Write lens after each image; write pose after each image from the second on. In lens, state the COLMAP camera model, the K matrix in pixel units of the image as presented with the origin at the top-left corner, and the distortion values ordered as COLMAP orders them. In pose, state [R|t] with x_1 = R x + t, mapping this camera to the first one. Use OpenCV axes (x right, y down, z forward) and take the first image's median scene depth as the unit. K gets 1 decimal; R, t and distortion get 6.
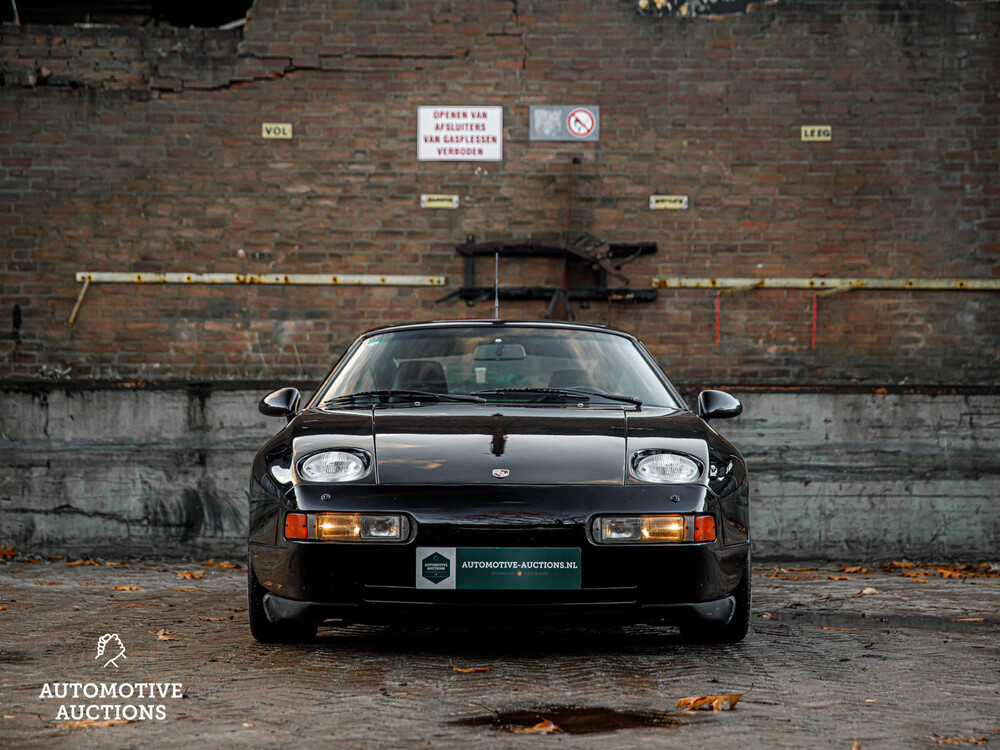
lens RADIAL K [[2098.8, 0, 502.5], [0, 2098.8, 382.8], [0, 0, 1]] dist [0.210987, 0.000000]
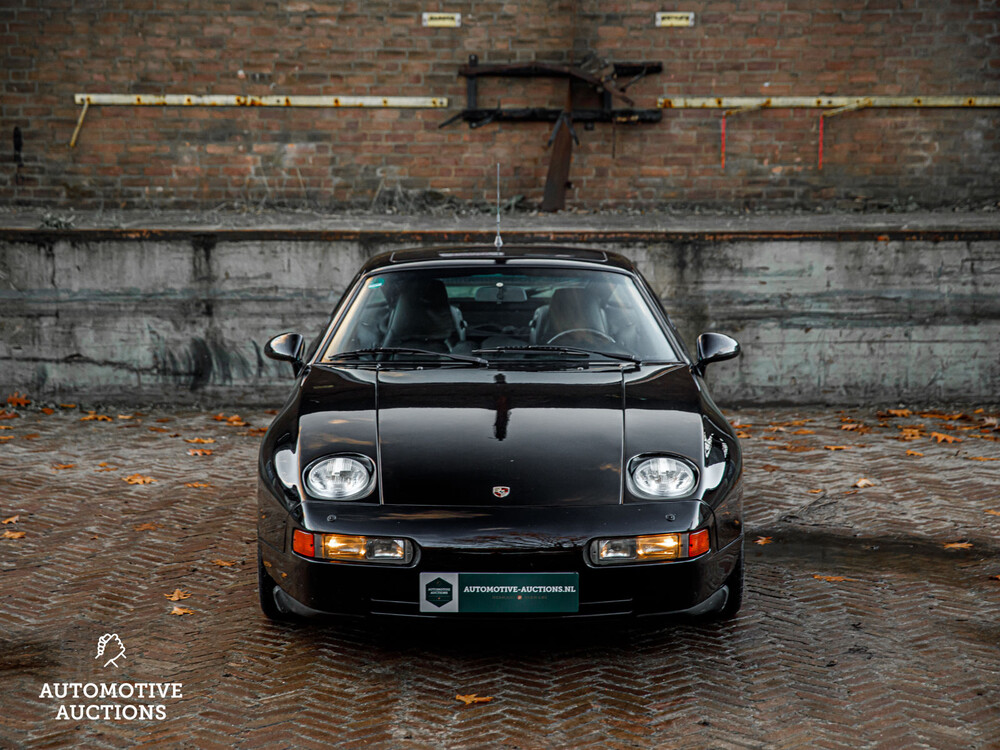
lens RADIAL K [[2098.8, 0, 502.4], [0, 2098.8, 392.6], [0, 0, 1]] dist [0.210987, 0.000000]
pose [[0.999980, -0.004585, -0.004320, 0.002054], [0.005245, 0.985790, 0.167900, -0.080339], [0.003489, -0.167919, 0.985795, -0.001659]]
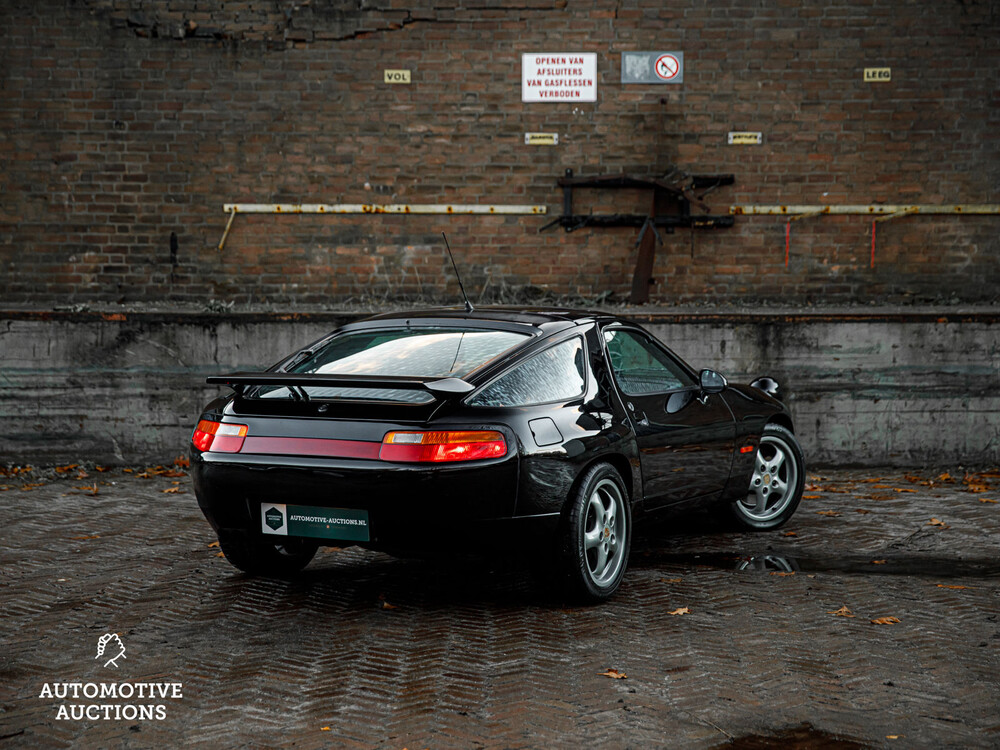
lens RADIAL K [[1880.4, 0, 498.4], [0, 1880.4, 384.5], [0, 0, 1]] dist [0.154130, 0.000000]
pose [[0.999956, -0.004356, -0.008325, -0.045262], [0.005152, 0.995158, 0.098148, -0.054547], [0.007857, -0.098187, 0.995137, -0.021601]]
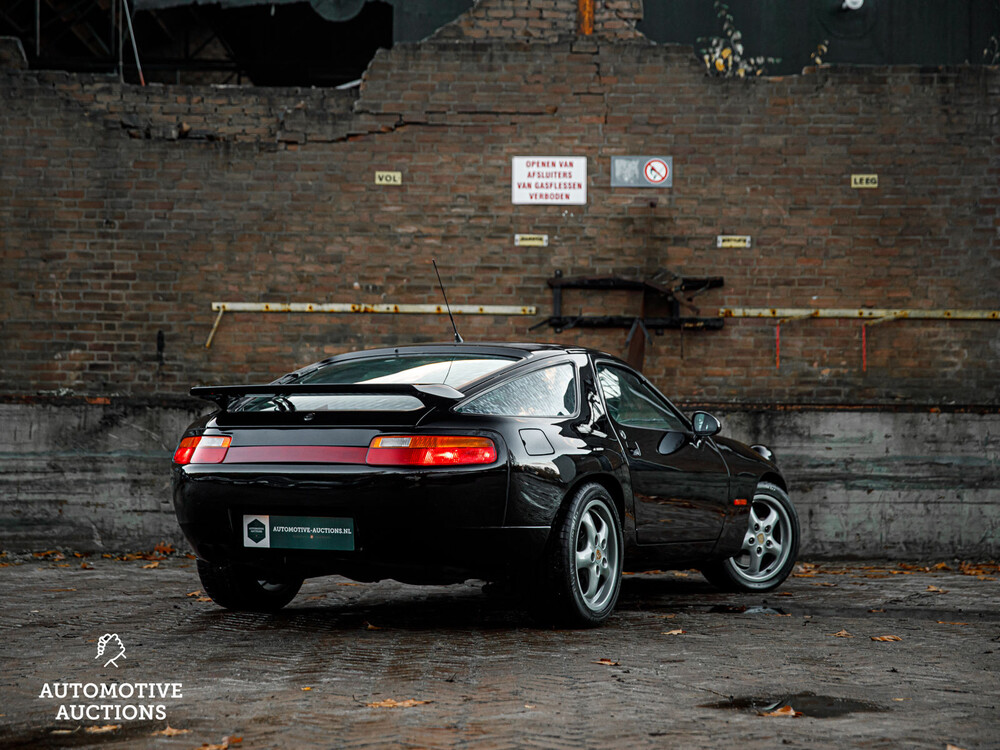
lens RADIAL K [[1880.4, 0, 499.1], [0, 1880.4, 383.5], [0, 0, 1]] dist [0.154130, 0.000000]
pose [[0.999995, 0.003077, -0.000638, -0.046395], [-0.003081, 0.999978, -0.005848, -0.003166], [0.000620, 0.005850, 0.999983, -0.013494]]
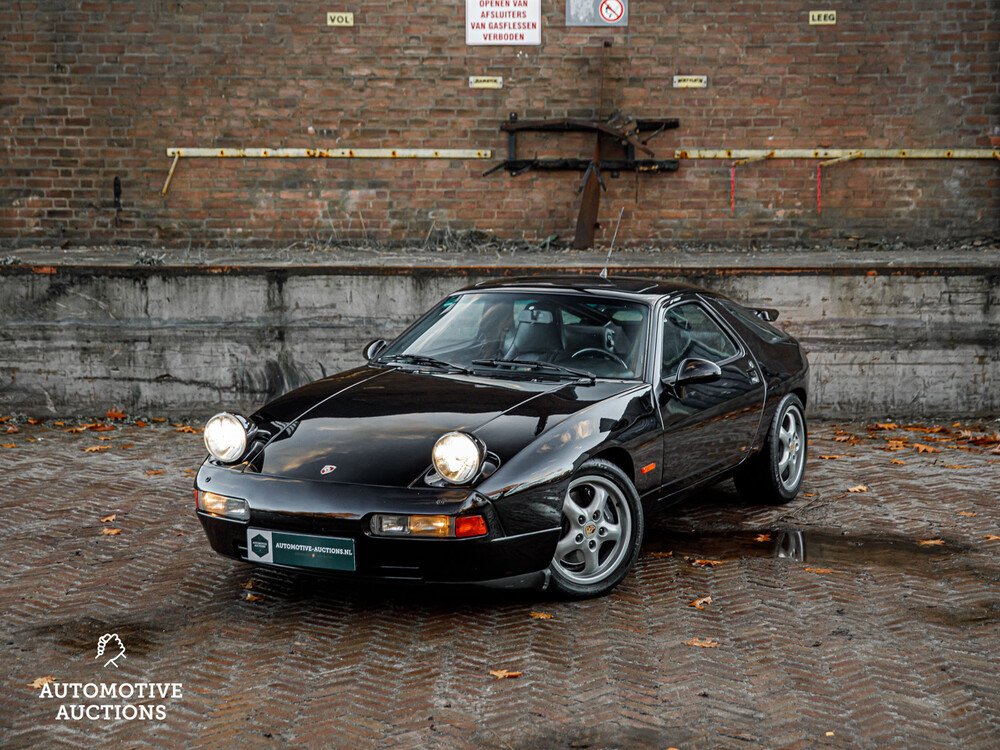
lens RADIAL K [[1880.4, 0, 520.7], [0, 1880.4, 360.8], [0, 0, 1]] dist [0.154130, 0.000000]
pose [[0.999832, -0.004315, -0.017832, 0.006145], [0.006829, 0.989637, 0.143431, -0.083689], [0.017028, -0.143529, 0.989500, -0.019291]]
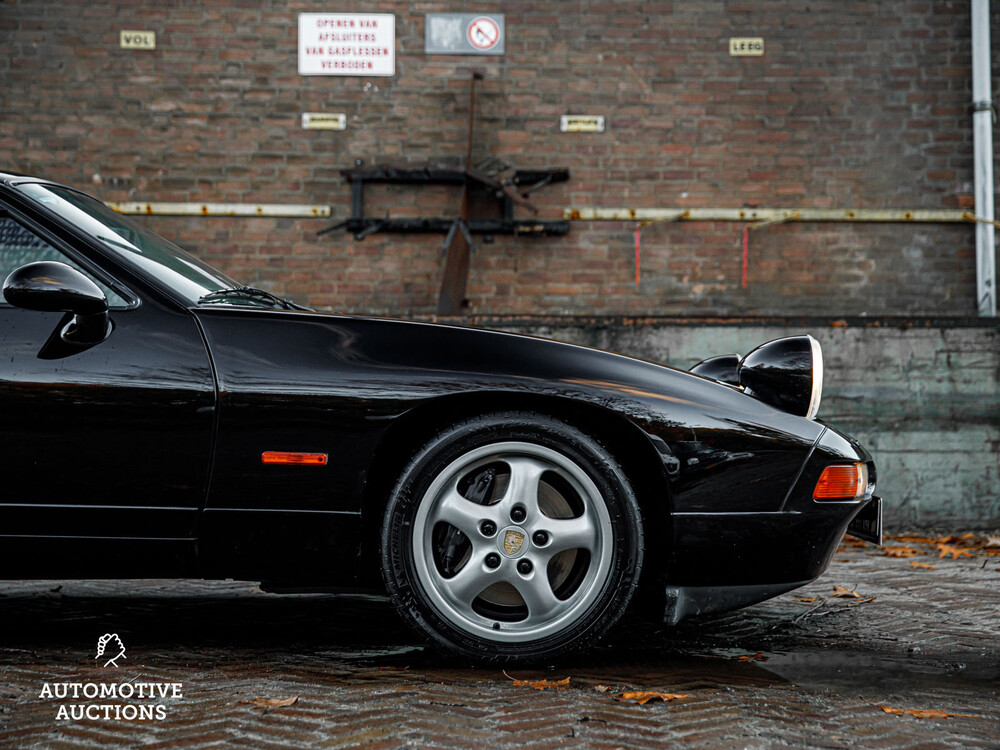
lens RADIAL K [[1542.4, 0, 502.6], [0, 1542.4, 387.2], [0, 0, 1]] dist [0.097622, 0.000000]
pose [[0.999662, -0.001803, 0.025932, 0.028174], [0.001567, 0.999957, 0.009126, 0.019716], [-0.025948, -0.009082, 0.999622, 0.346919]]
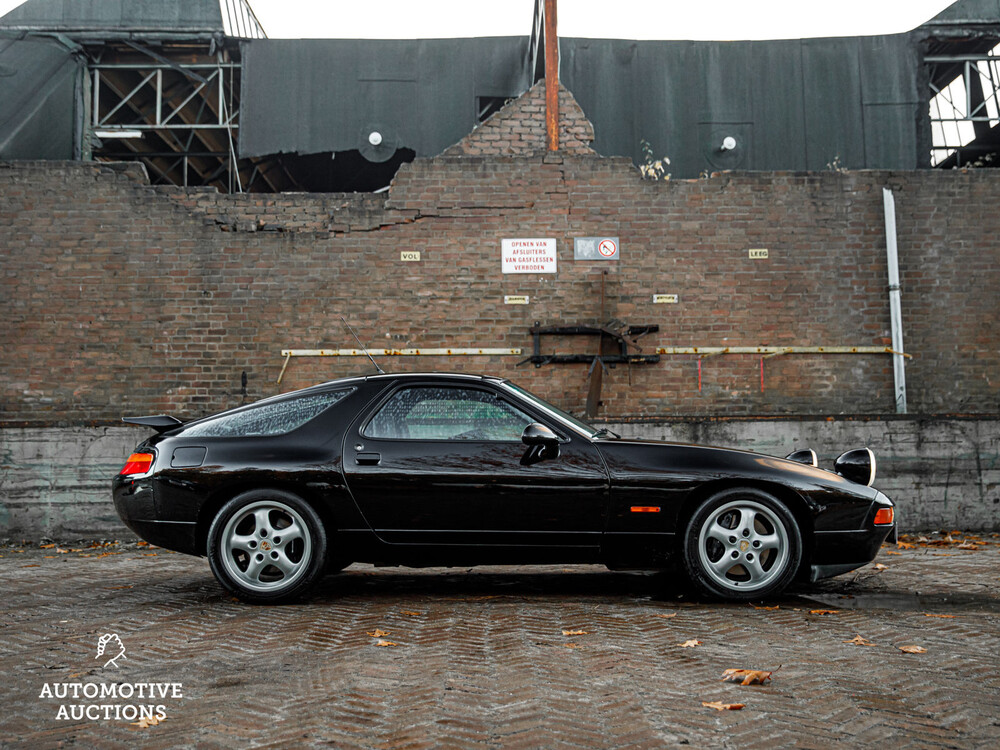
lens RADIAL K [[1085.3, 0, 502.5], [0, 1085.3, 381.5], [0, 0, 1]] dist [-0.011774, 0.000000]
pose [[0.999807, -0.014392, 0.013337, -0.051718], [0.014858, 0.999256, -0.035585, 0.001272], [-0.012815, 0.035776, 0.999278, 0.210917]]
